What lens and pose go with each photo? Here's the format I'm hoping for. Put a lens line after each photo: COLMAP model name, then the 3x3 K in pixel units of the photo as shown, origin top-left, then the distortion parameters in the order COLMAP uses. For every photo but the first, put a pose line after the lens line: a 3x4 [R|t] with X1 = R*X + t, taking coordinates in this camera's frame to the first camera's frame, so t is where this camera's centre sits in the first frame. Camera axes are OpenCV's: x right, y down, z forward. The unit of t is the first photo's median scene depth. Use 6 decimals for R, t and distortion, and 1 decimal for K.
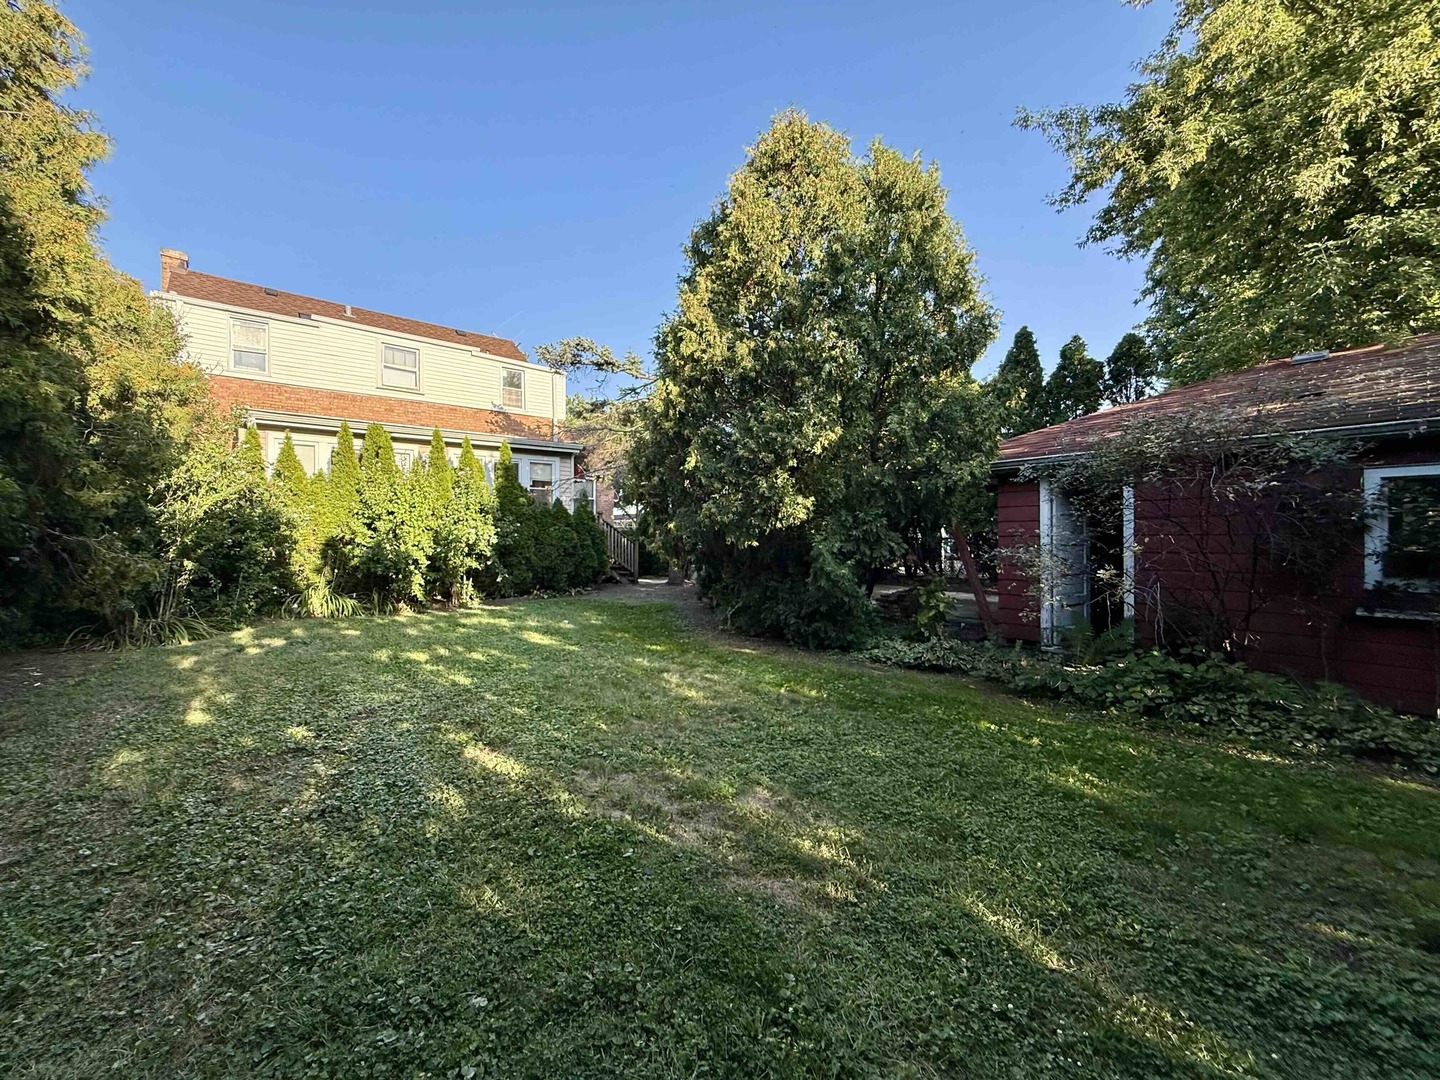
lens RADIAL K [[576.2, 0, 720.3], [0, 576.2, 538.0], [0, 0, 1]] dist [0.000603, -0.000349]
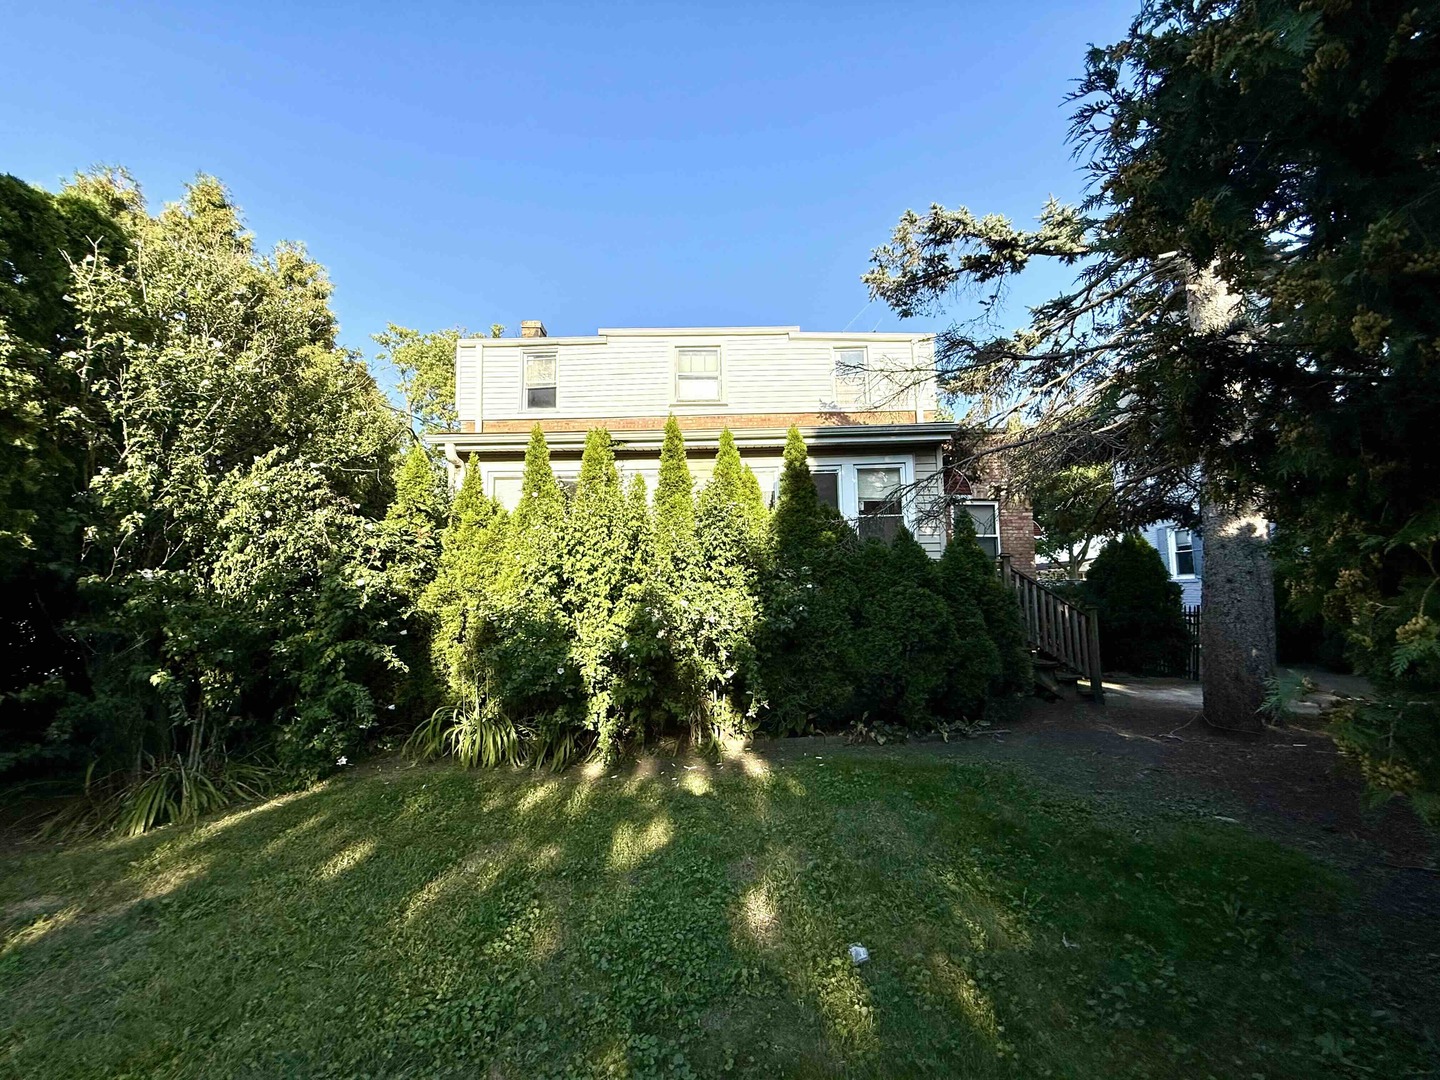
lens RADIAL K [[576.2, 0, 719.6], [0, 576.2, 541.4], [0, 0, 1]] dist [0.000603, -0.000349]
pose [[0.773870, -0.072317, -0.629203, -0.090023], [0.016063, 0.995381, -0.094647, -0.013183], [0.633141, 0.063138, 0.771457, 0.487568]]
